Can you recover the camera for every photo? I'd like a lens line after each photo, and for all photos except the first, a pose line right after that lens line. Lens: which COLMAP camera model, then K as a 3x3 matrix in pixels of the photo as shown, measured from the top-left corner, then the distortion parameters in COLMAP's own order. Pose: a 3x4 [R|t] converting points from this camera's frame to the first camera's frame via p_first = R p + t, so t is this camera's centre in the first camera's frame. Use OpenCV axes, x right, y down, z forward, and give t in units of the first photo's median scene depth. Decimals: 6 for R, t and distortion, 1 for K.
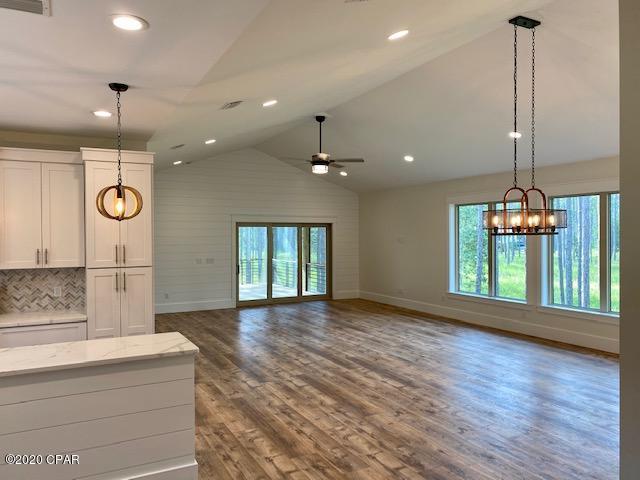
lens RADIAL K [[475.3, 0, 320.0], [0, 475.3, 240.0], [0, 0, 1]] dist [0.003568, -0.000175]
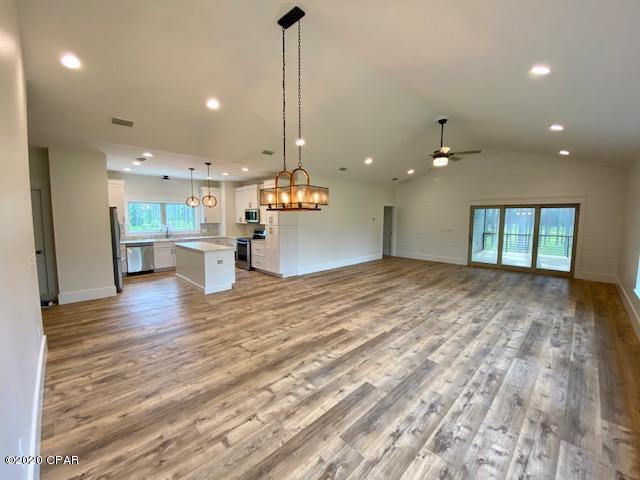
lens RADIAL K [[255.6, 0, 320.0], [0, 255.6, 240.0], [0, 0, 1]] dist [0.018480, -0.017541]
pose [[0.314342, 0.095269, -0.944517, 0.604596], [-0.017887, 0.995369, 0.094446, 0.001549], [0.949141, -0.012794, 0.314590, 0.490373]]
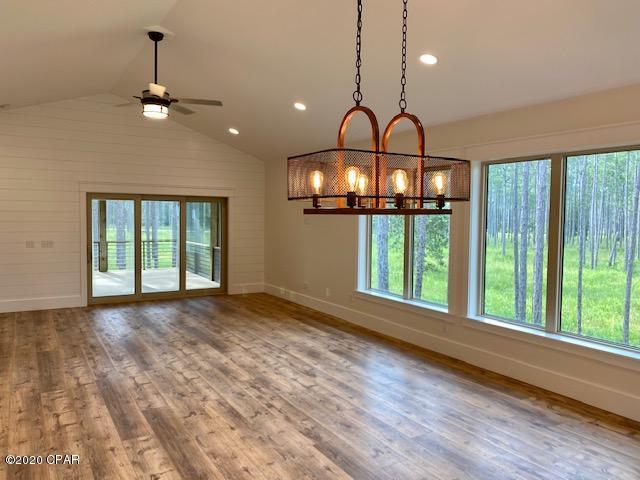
lens RADIAL K [[486.2, 0, 320.0], [0, 486.2, 240.0], [0, 0, 1]] dist [0.019139, -0.001655]
pose [[0.997382, 0.012849, 0.071156, 0.195313], [-0.015901, 0.998970, 0.042497, -0.002153], [-0.070536, -0.043517, 0.996560, 0.302162]]
